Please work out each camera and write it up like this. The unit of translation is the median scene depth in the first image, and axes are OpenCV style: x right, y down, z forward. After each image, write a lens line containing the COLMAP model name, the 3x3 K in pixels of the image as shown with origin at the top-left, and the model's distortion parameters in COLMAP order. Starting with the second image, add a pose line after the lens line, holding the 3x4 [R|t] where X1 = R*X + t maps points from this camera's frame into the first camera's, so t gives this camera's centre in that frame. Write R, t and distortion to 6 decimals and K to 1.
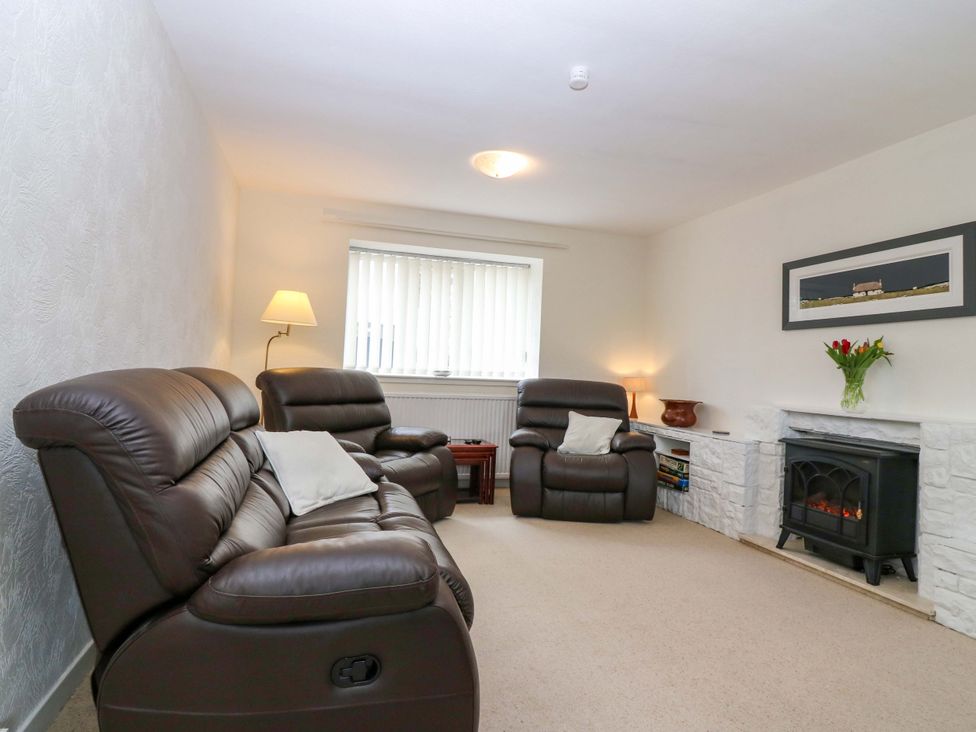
lens RADIAL K [[537.2, 0, 490.5], [0, 537.2, 356.7], [0, 0, 1]] dist [-0.001355, -0.011671]
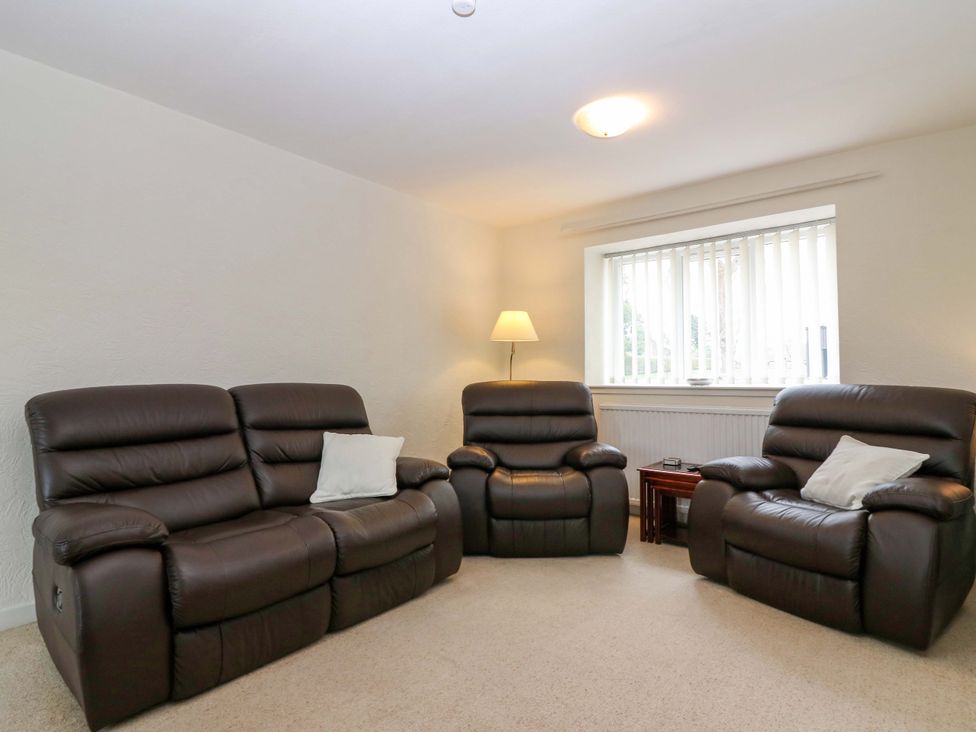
lens RADIAL K [[537.2, 0, 480.2], [0, 537.2, 367.3], [0, 0, 1]] dist [-0.001355, -0.011671]
pose [[0.543853, -0.053461, -0.837476, 0.685441], [0.045720, 0.998374, -0.034042, 0.035585], [0.837934, -0.019776, 0.545413, 0.464006]]
